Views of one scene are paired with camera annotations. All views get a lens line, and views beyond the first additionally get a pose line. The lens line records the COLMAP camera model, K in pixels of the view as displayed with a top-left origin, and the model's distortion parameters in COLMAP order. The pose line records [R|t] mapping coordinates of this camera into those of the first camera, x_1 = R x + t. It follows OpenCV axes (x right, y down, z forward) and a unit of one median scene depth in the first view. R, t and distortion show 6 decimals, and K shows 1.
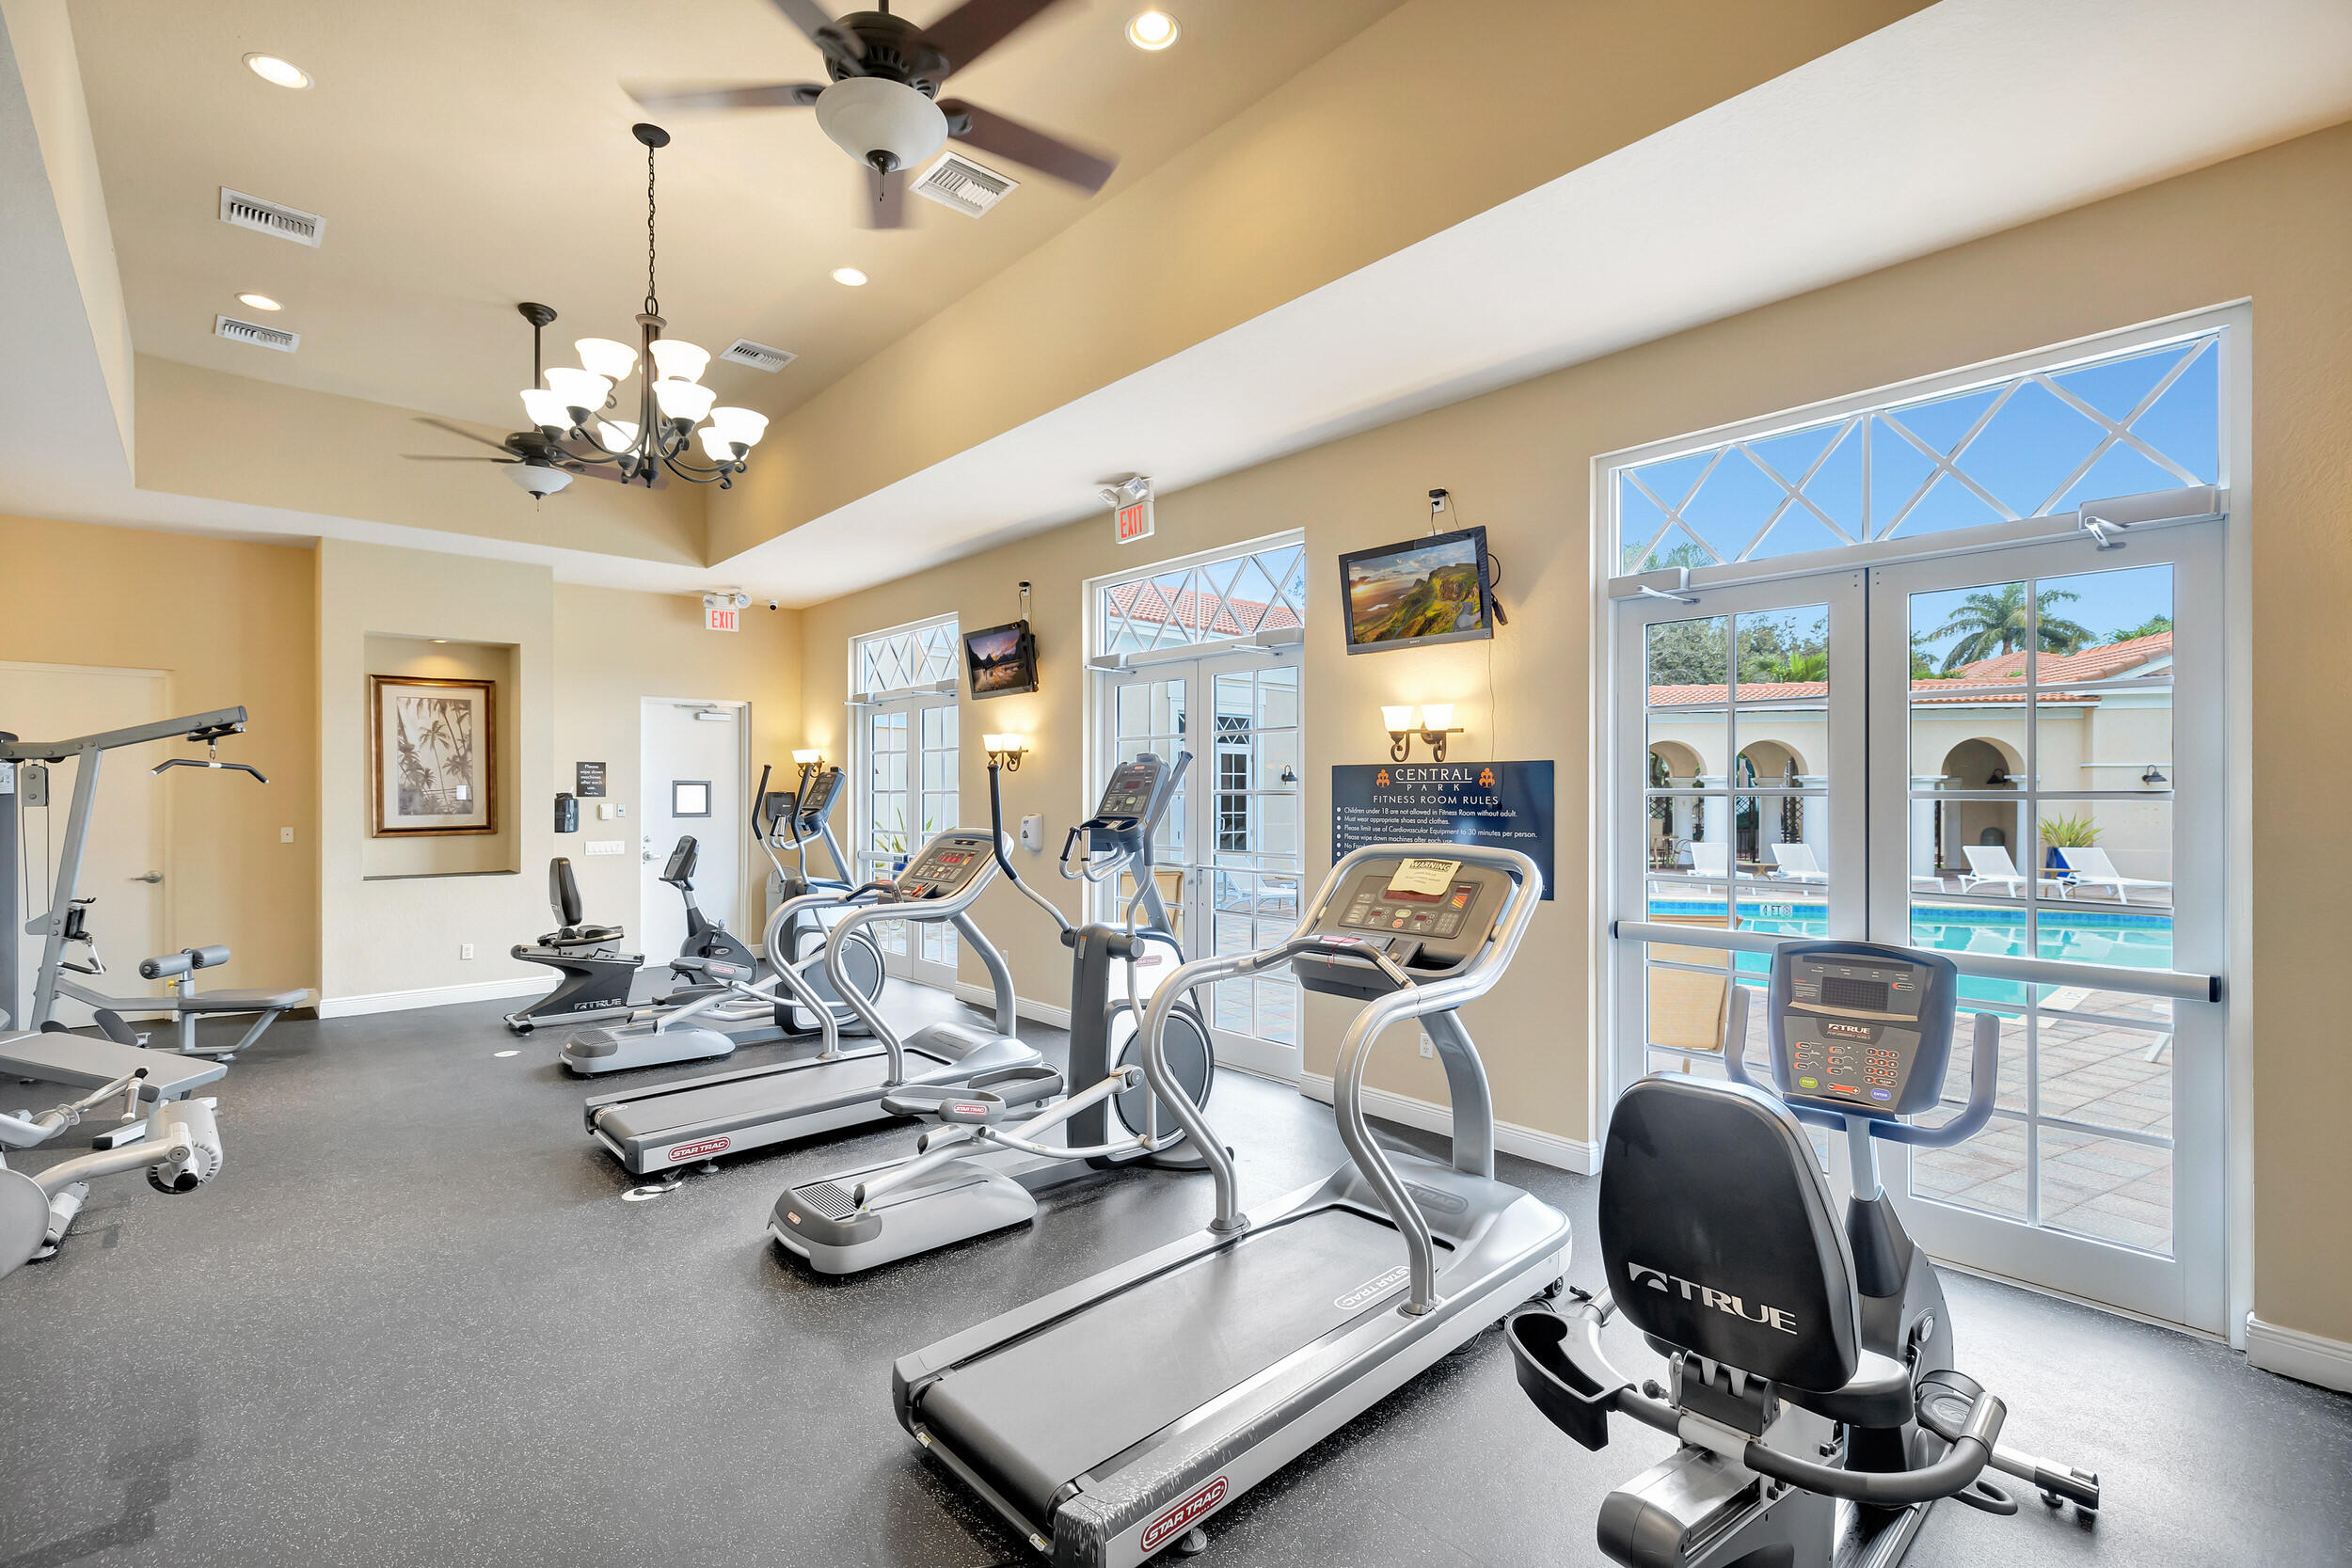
lens RADIAL K [[1037.4, 0, 1177.7], [0, 1037.4, 787.8], [0, 0, 1]] dist [0.000417, -0.000550]
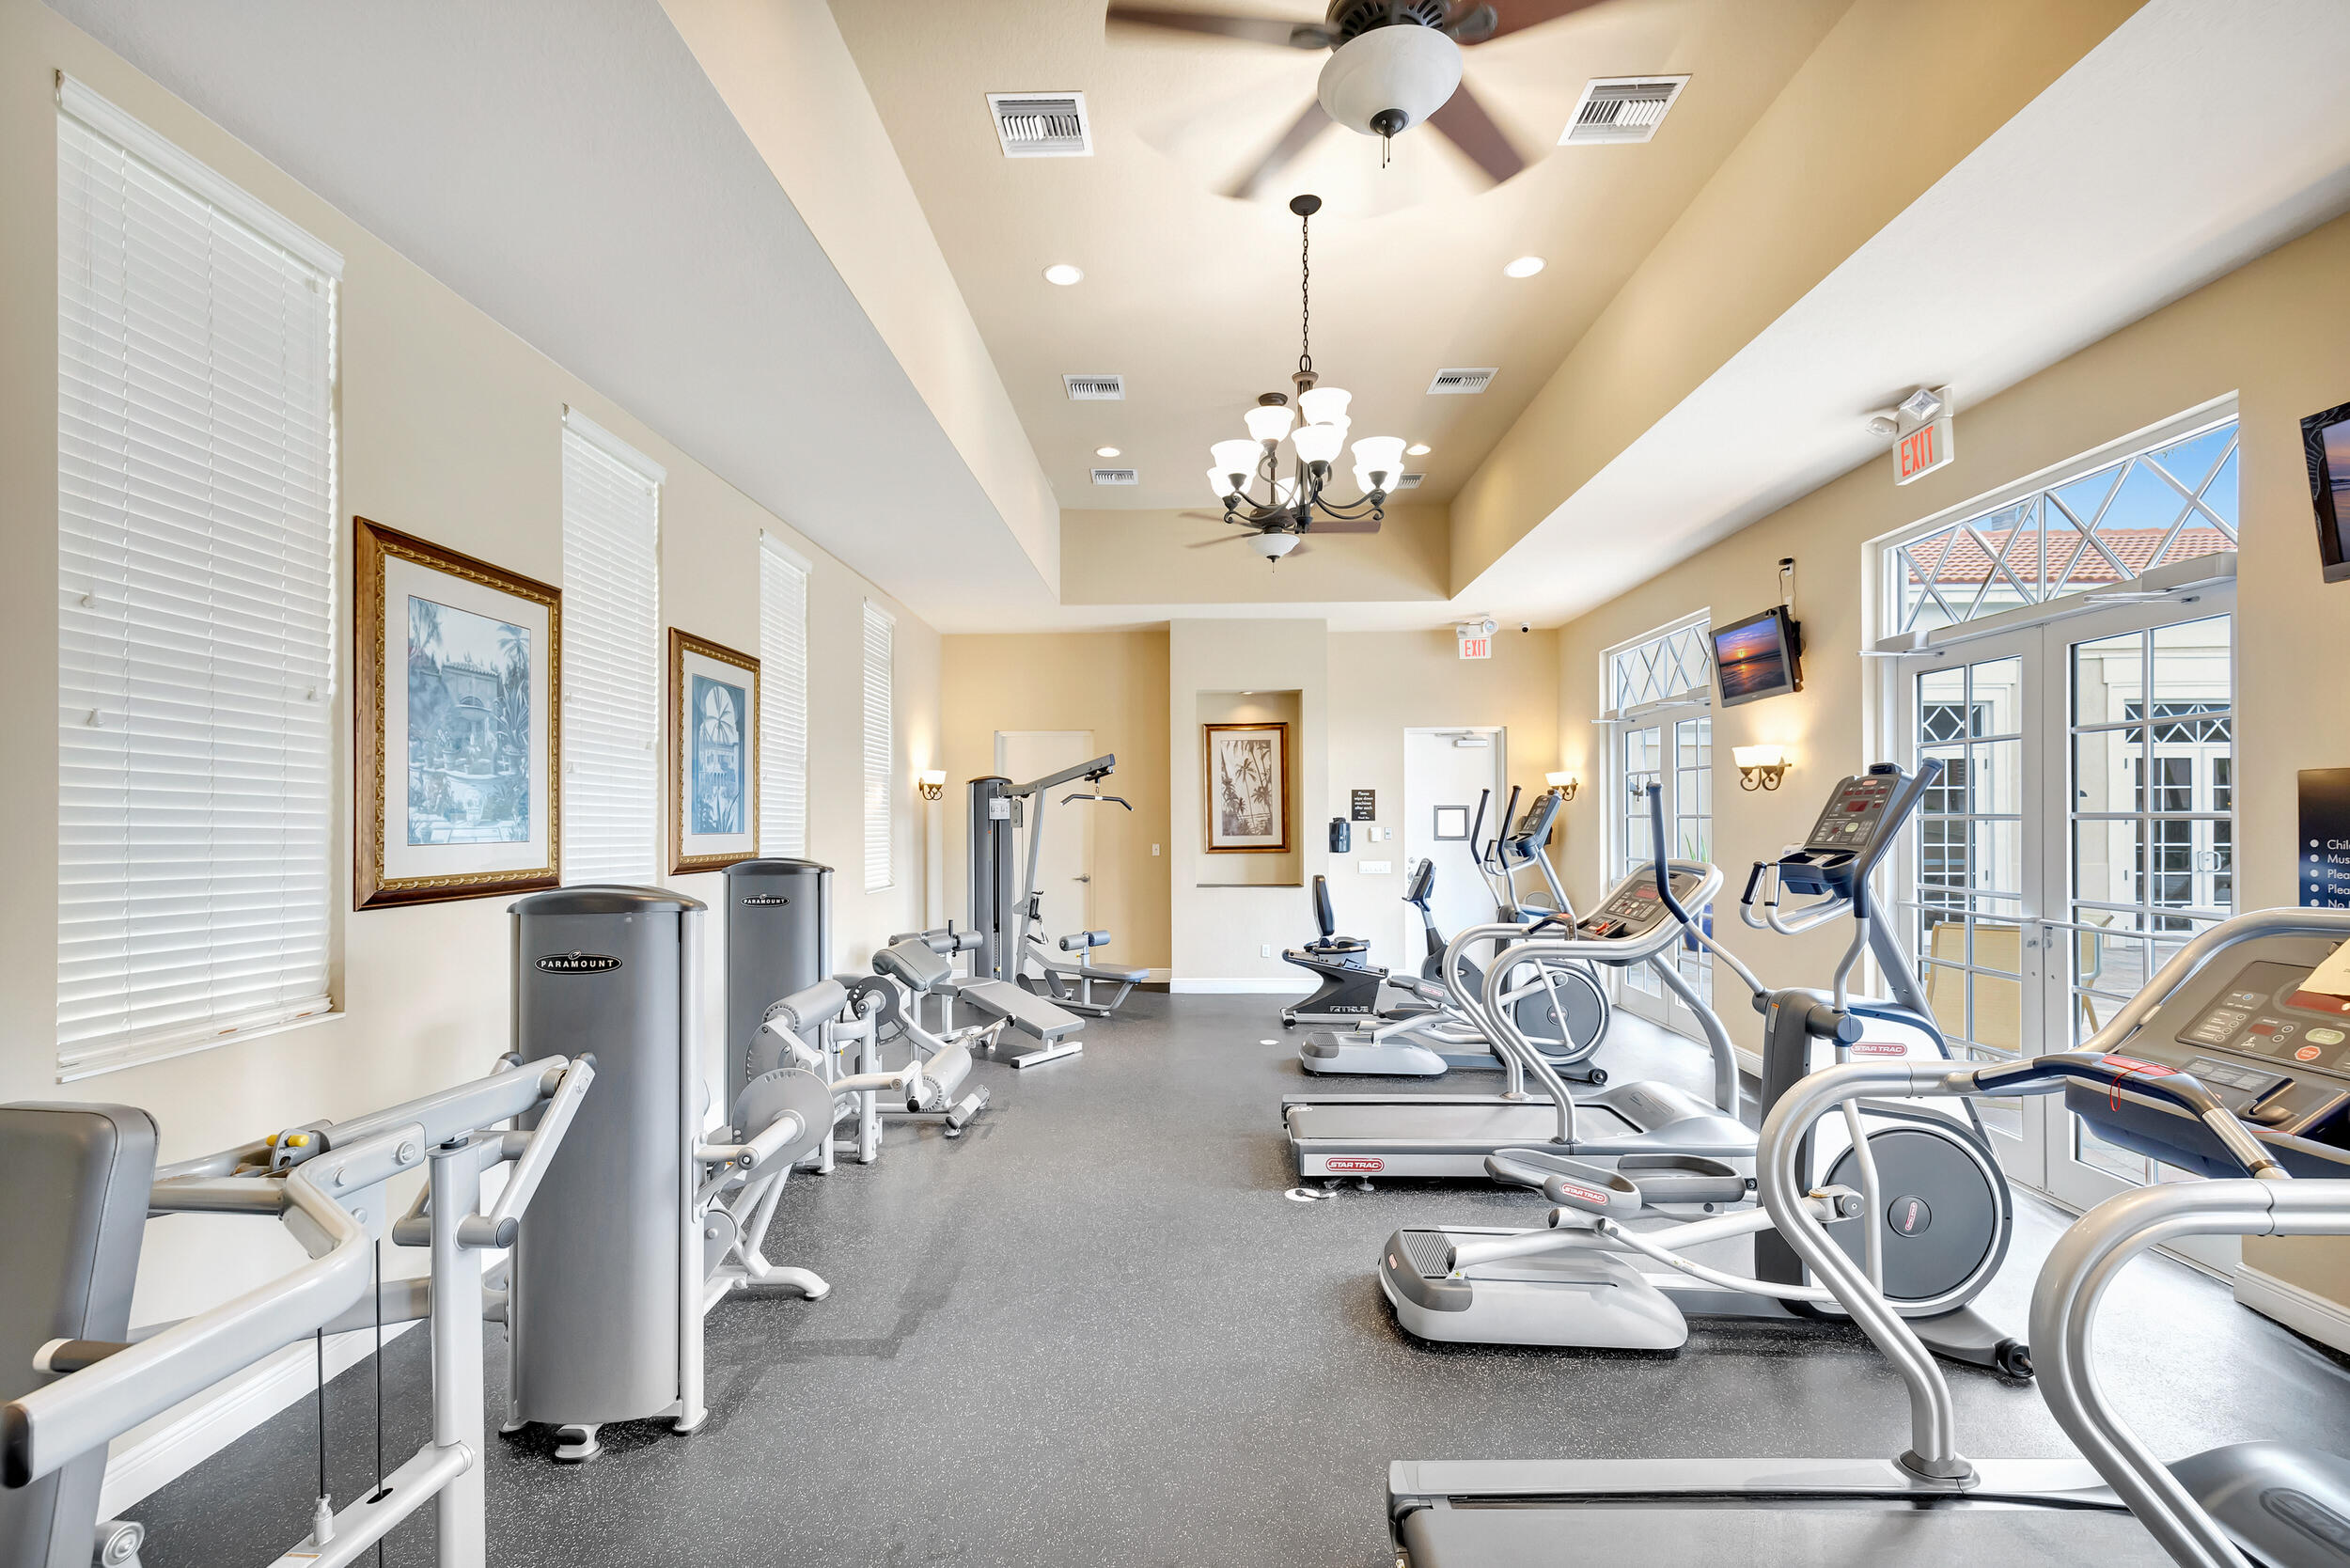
lens RADIAL K [[1031.1, 0, 1167.4], [0, 1031.1, 800.4], [0, 0, 1]] dist [0.001173, -0.000102]
pose [[0.713969, -0.014057, -0.700036, 0.090491], [0.007031, 0.999892, -0.012907, -0.000674], [0.700142, 0.004293, 0.713991, 0.099313]]
